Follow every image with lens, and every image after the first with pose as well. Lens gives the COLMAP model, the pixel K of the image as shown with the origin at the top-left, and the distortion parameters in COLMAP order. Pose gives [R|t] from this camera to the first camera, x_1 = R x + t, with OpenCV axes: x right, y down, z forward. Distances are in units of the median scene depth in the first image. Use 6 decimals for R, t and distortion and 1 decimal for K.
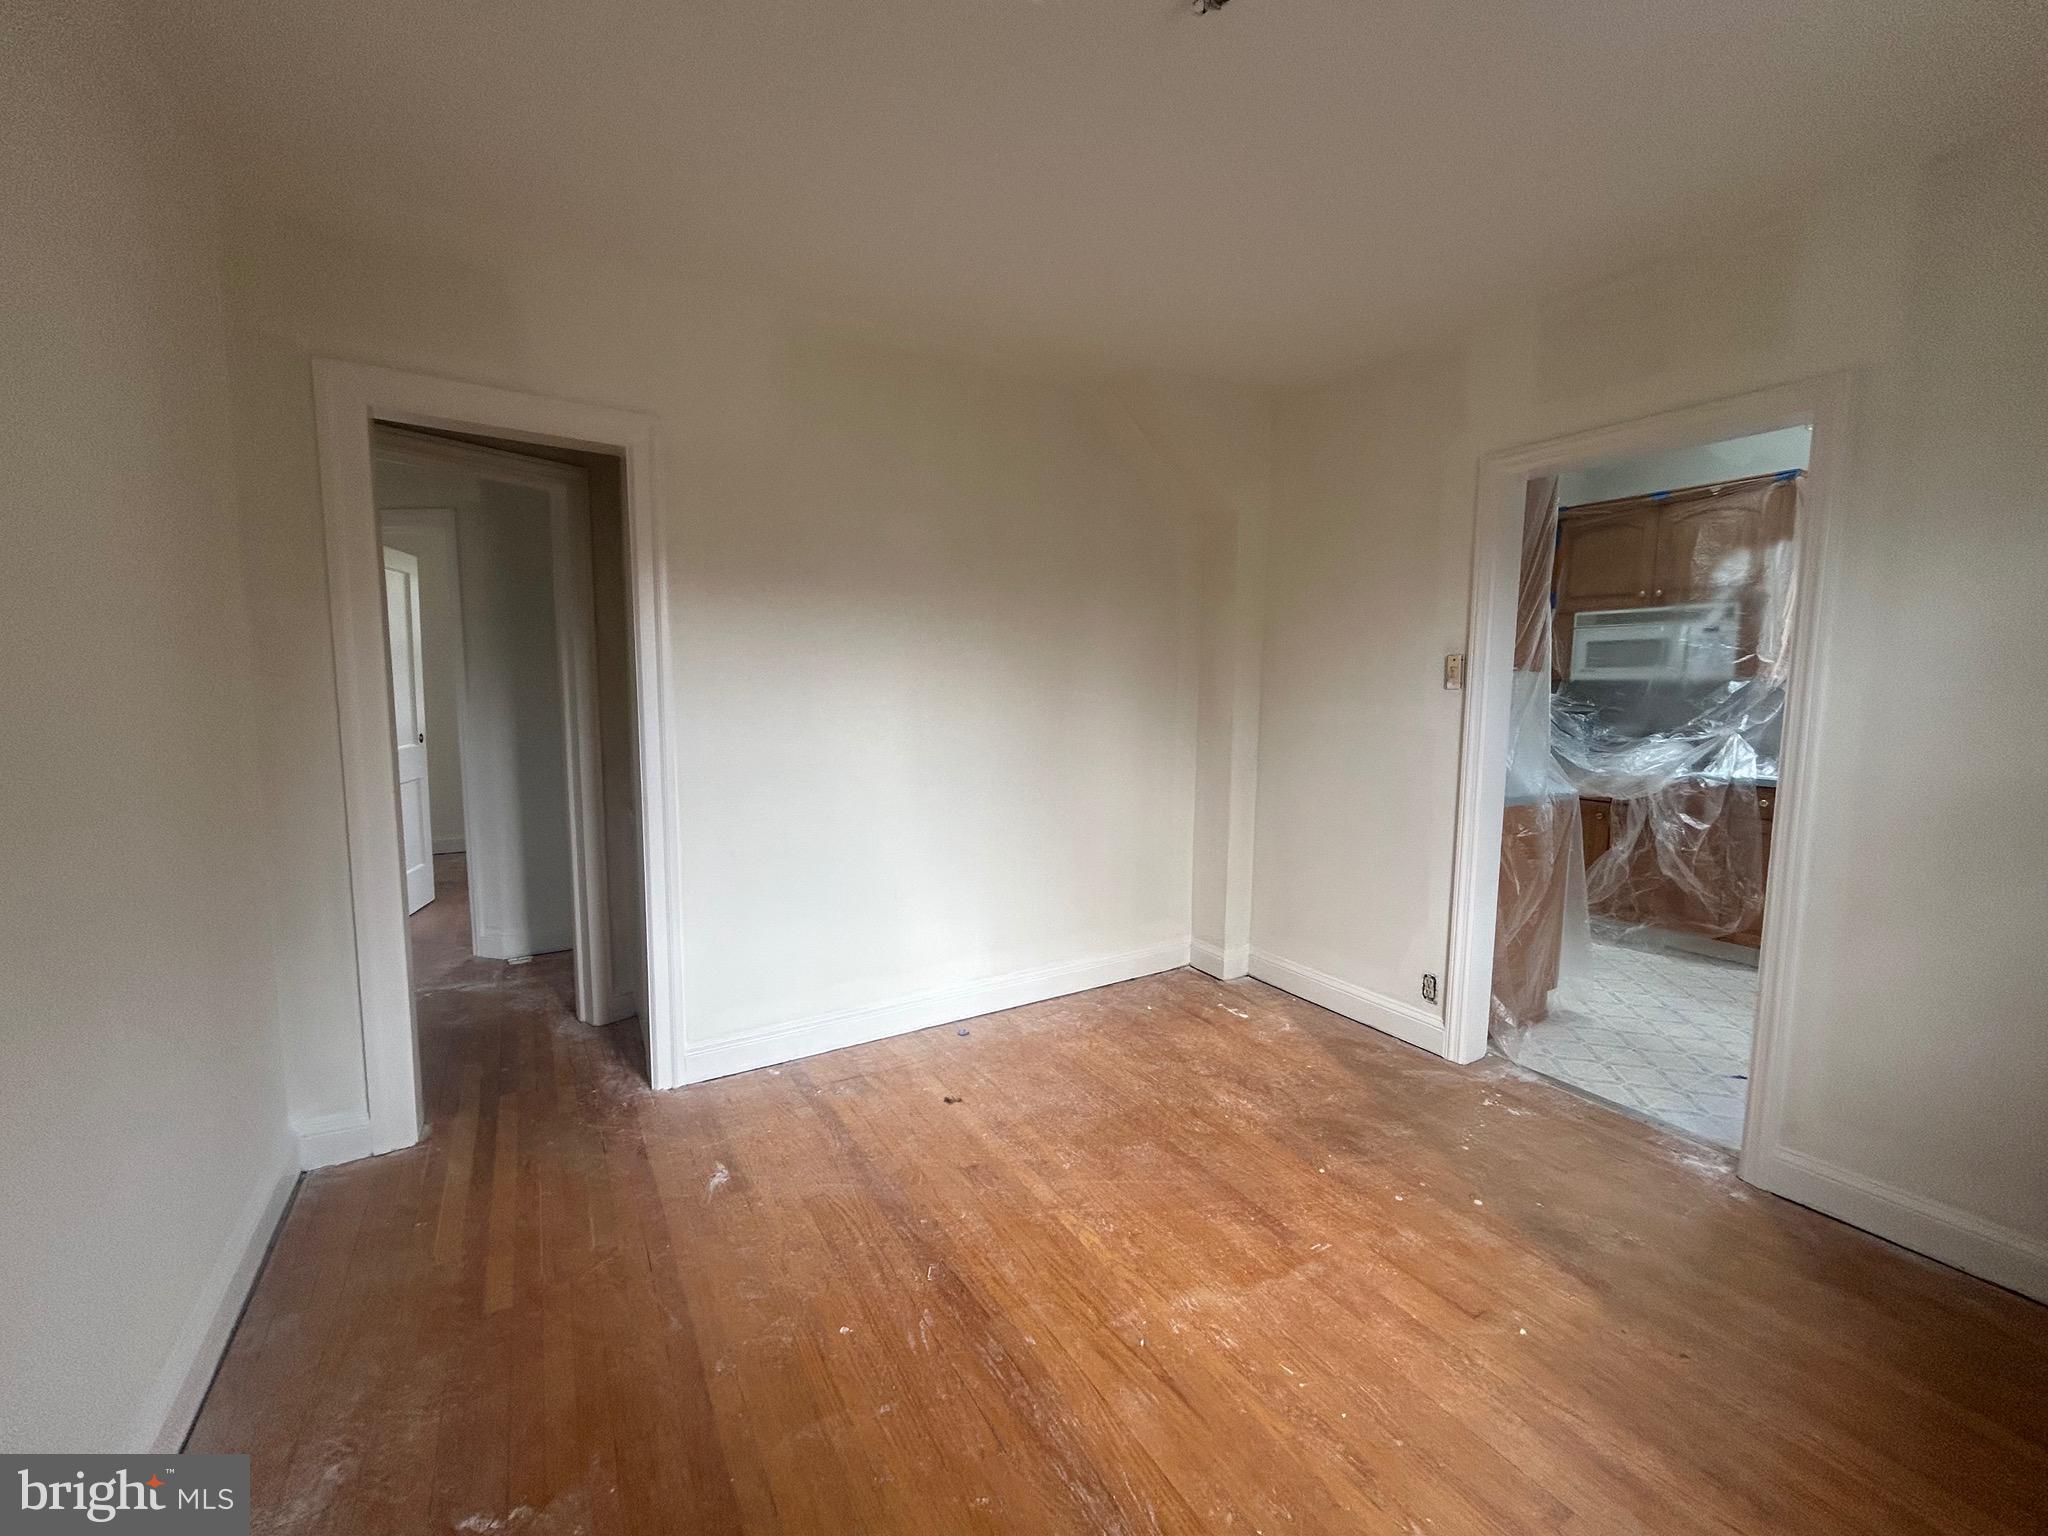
lens RADIAL K [[816.8, 0, 1024.0], [0, 816.8, 768.0], [0, 0, 1]] dist [0.003354, 0.000581]
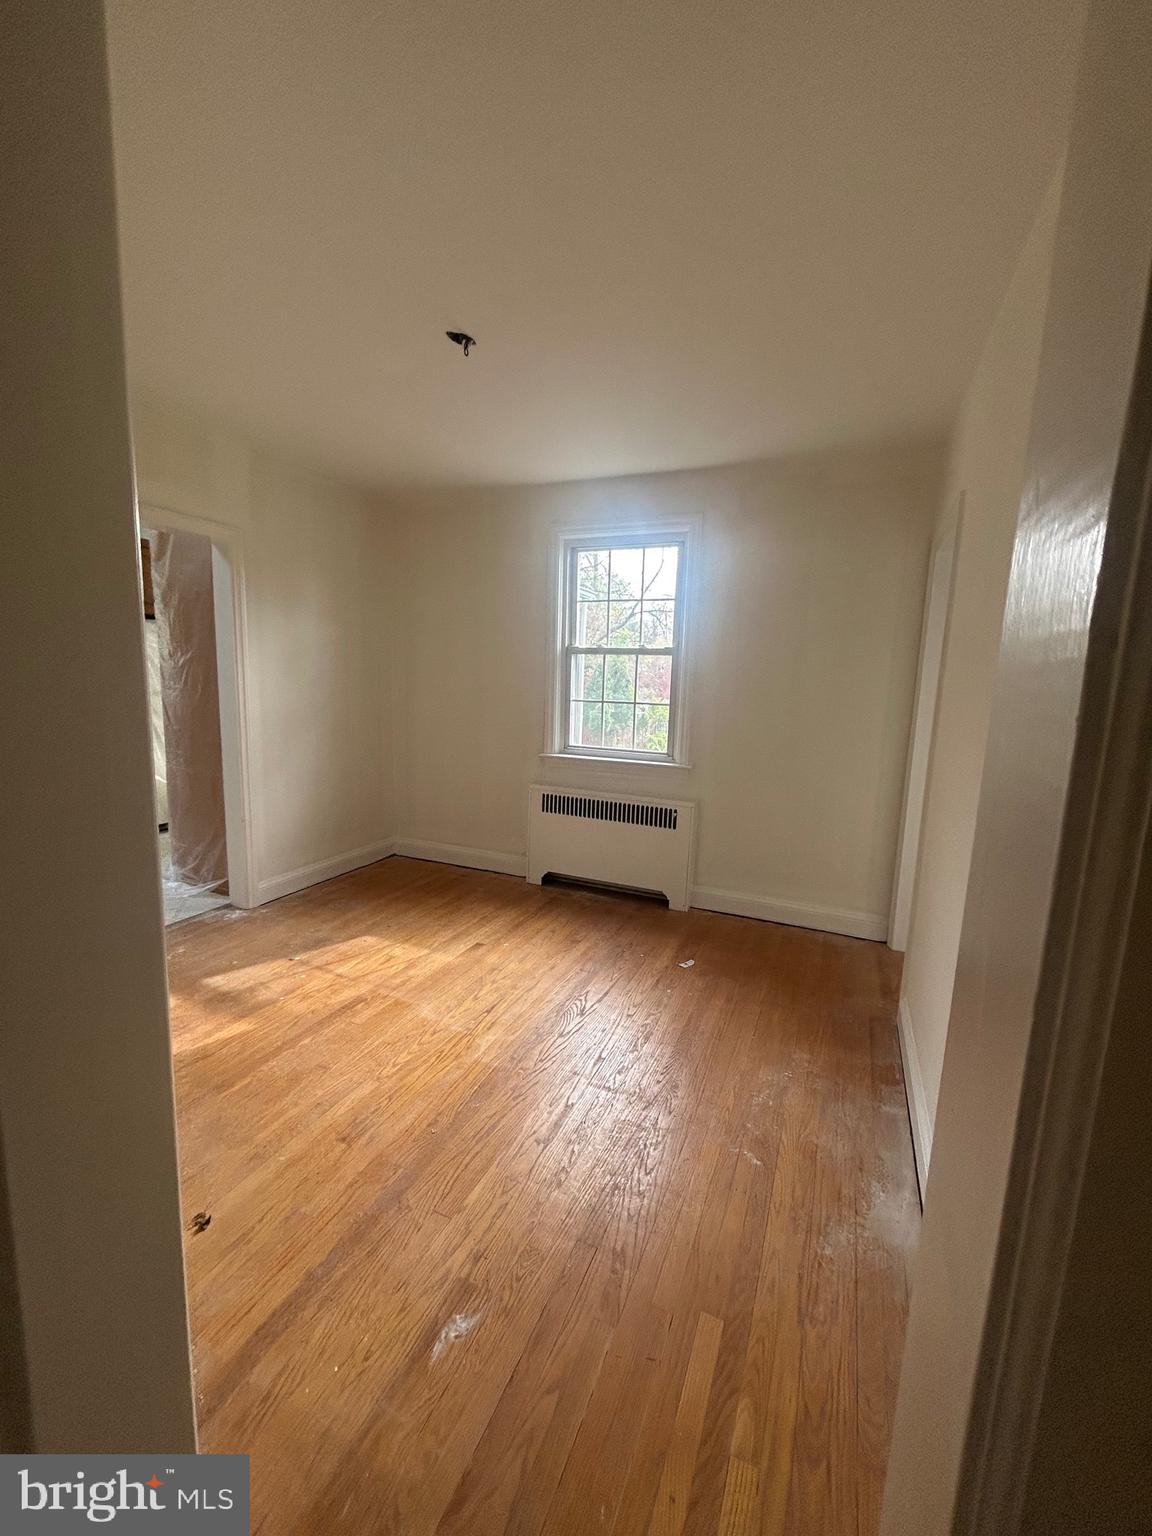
lens RADIAL K [[562.9, 0, 576.0], [0, 562.9, 768.0], [0, 0, 1]] dist [0.021203, 0.000065]
pose [[-0.536804, -0.165374, 0.827341, -0.830619], [0.054193, 0.971819, 0.229414, -0.159296], [-0.841965, 0.167986, -0.512714, 1.126865]]
